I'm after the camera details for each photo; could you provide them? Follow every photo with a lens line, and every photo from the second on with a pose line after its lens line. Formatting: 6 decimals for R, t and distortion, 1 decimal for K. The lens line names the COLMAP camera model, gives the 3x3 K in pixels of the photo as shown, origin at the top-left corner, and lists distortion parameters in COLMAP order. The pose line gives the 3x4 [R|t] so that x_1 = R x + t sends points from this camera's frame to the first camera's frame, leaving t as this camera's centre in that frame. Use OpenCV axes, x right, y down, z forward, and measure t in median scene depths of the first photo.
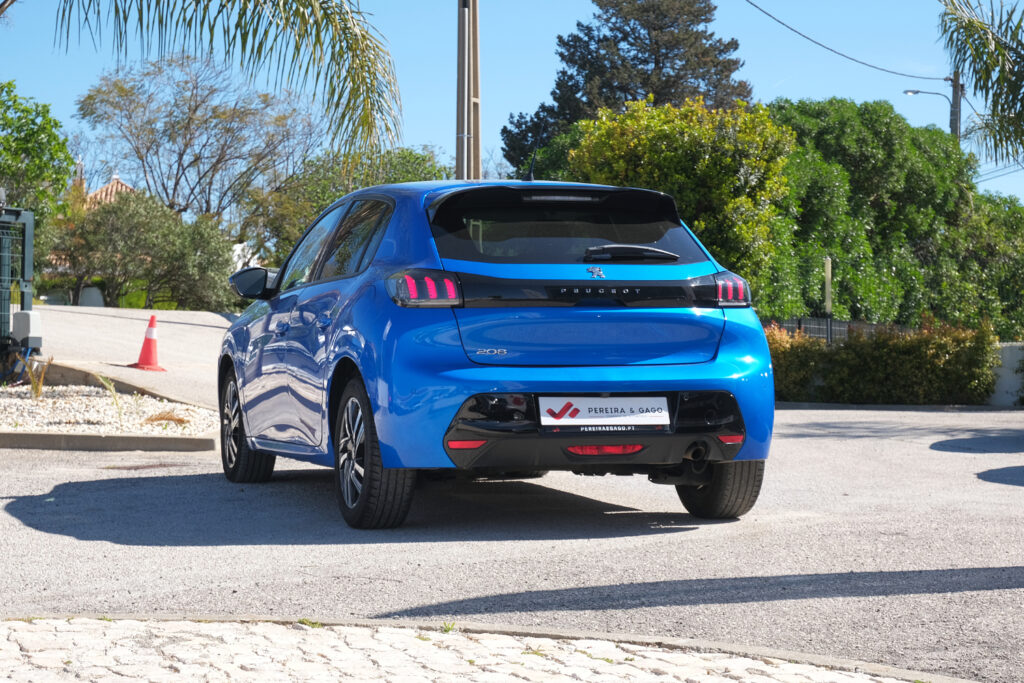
lens RADIAL K [[2130.0, 0, 511.3], [0, 2130.0, 340.7], [0, 0, 1]] dist [-0.017682, 0.000000]
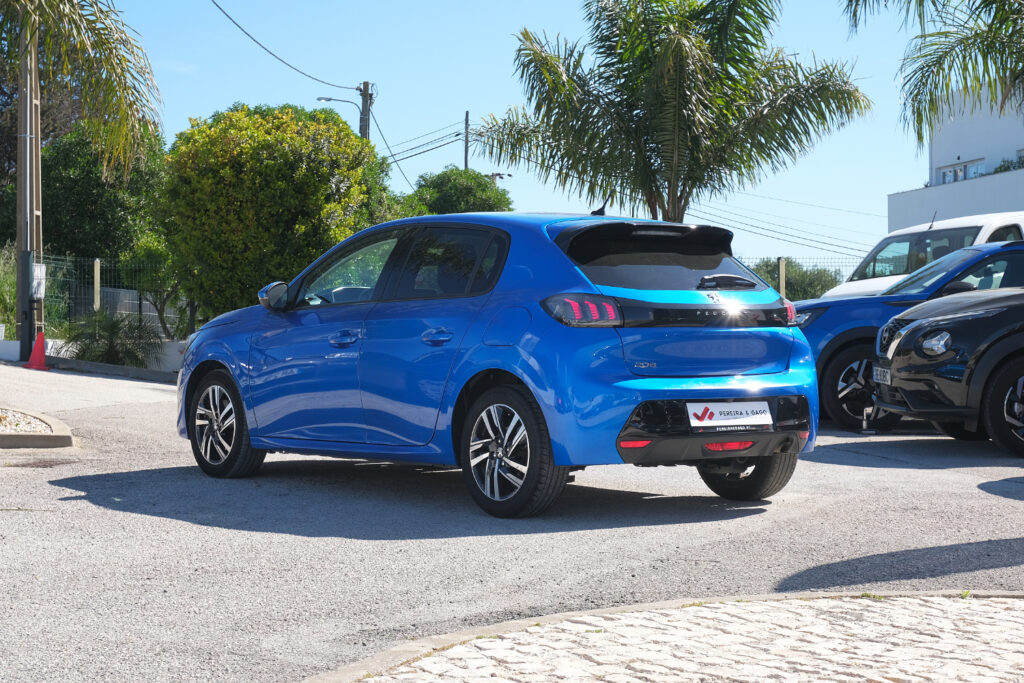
lens RADIAL K [[2019.9, 0, 512.5], [0, 2019.9, 340.8], [0, 0, 1]] dist [-0.100568, 0.000000]
pose [[0.944046, 0.000145, 0.329814, -0.435012], [-0.003040, 0.999961, 0.008262, -0.016725], [-0.329800, -0.008803, 0.944010, -0.030177]]
